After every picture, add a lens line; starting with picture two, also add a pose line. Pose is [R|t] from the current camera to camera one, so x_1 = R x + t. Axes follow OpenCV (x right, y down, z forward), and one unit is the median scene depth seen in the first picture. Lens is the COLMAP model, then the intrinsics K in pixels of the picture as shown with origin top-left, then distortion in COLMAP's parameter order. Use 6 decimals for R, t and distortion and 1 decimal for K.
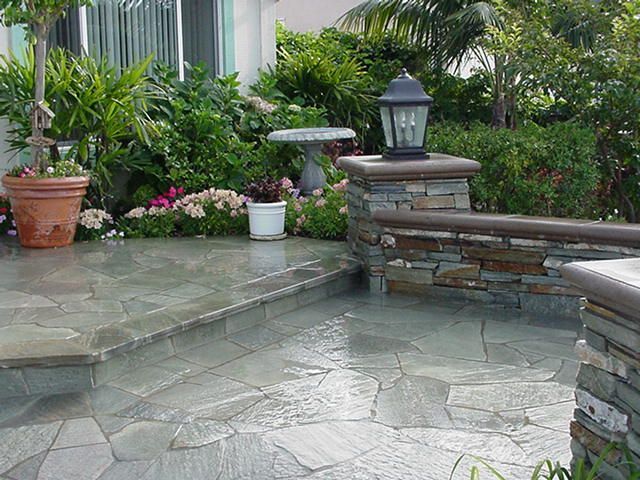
lens RADIAL K [[988.2, 0, 320.0], [0, 988.2, 240.0], [0, 0, 1]] dist [-0.121439, 0.475152]
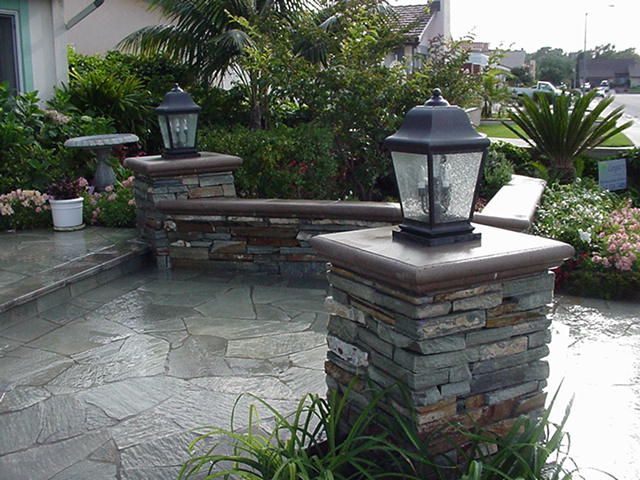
lens RADIAL K [[988.2, 0, 320.0], [0, 988.2, 240.0], [0, 0, 1]] dist [-0.121439, 0.475152]
pose [[0.963572, -0.058714, 0.260926, -0.071343], [0.052750, 0.998163, 0.029808, -0.008178], [-0.262197, -0.014958, 0.964898, -0.216128]]
